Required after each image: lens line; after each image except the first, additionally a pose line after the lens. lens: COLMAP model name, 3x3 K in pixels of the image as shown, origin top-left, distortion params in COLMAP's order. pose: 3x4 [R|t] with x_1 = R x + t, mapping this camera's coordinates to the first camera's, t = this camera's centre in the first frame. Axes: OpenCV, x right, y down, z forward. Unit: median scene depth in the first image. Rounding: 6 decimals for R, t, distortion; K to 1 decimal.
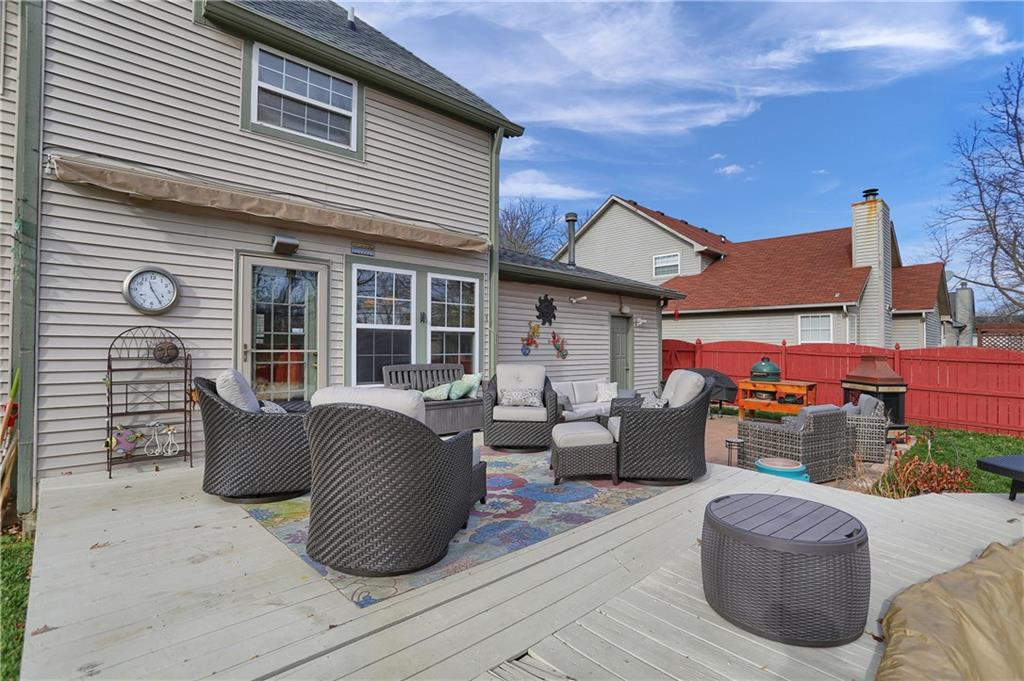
lens RADIAL K [[505.8, 0, 512.0], [0, 505.8, 340.5], [0, 0, 1]] dist [-0.045619, -0.000365]
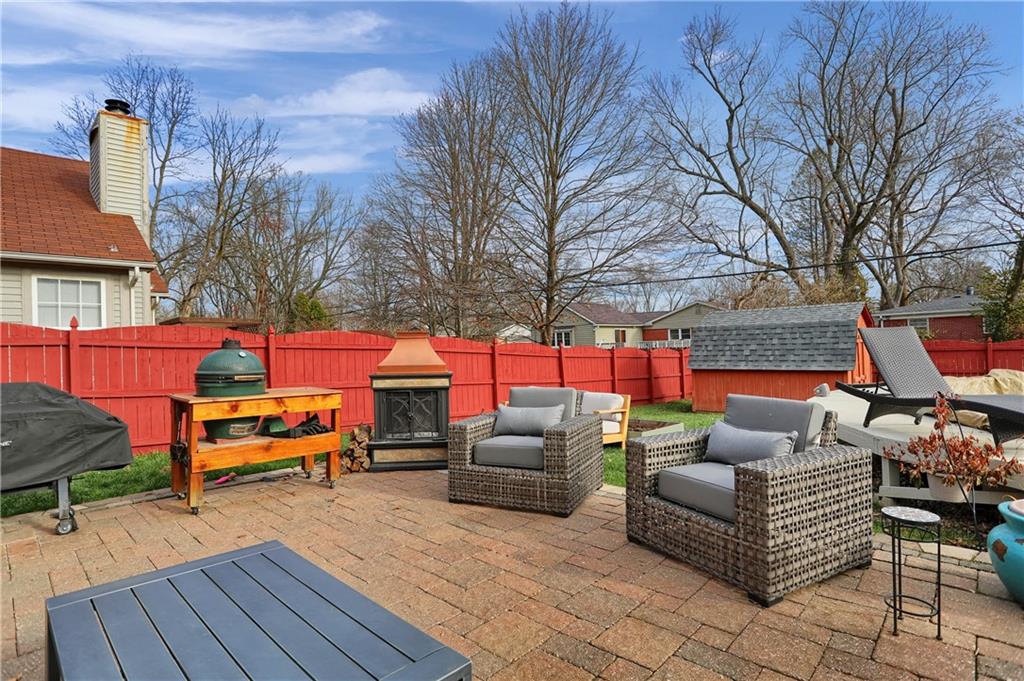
lens RADIAL K [[521.5, 0, 512.0], [0, 521.5, 340.5], [0, 0, 1]] dist [-0.036544, 0.001285]
pose [[-0.026023, 0.007771, 0.999631, 0.055701], [0.014660, 0.999865, -0.007391, 0.040470], [-0.999554, 0.014462, -0.026133, 0.778665]]
